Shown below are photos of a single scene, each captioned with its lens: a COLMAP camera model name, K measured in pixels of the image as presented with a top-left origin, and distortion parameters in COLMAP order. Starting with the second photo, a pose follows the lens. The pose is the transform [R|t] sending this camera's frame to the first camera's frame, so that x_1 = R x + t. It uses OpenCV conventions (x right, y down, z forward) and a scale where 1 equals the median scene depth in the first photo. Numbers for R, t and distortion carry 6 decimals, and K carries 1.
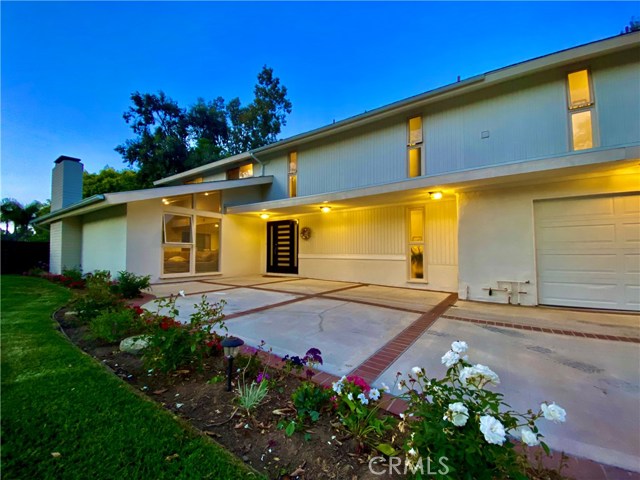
lens RADIAL K [[258.8, 0, 317.4], [0, 258.8, 238.0], [0, 0, 1]] dist [0.030070, -0.022322]
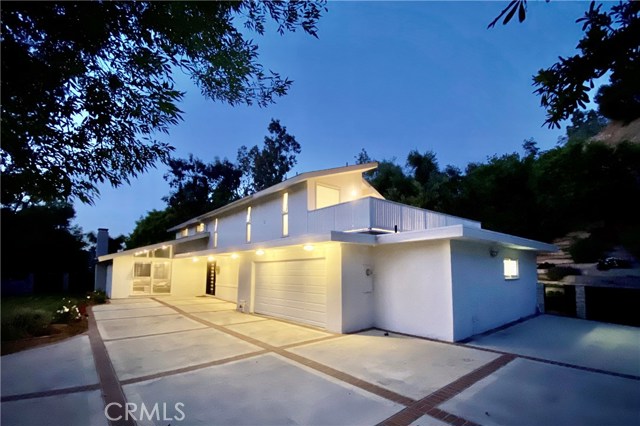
lens RADIAL K [[291.0, 0, 319.4], [0, 291.0, 249.6], [0, 0, 1]] dist [0.000000, -0.000073]
pose [[0.967518, -0.010627, -0.252578, 0.363265], [0.001205, 0.999299, -0.037426, -0.028017], [0.252798, 0.035906, 0.966852, -0.208557]]
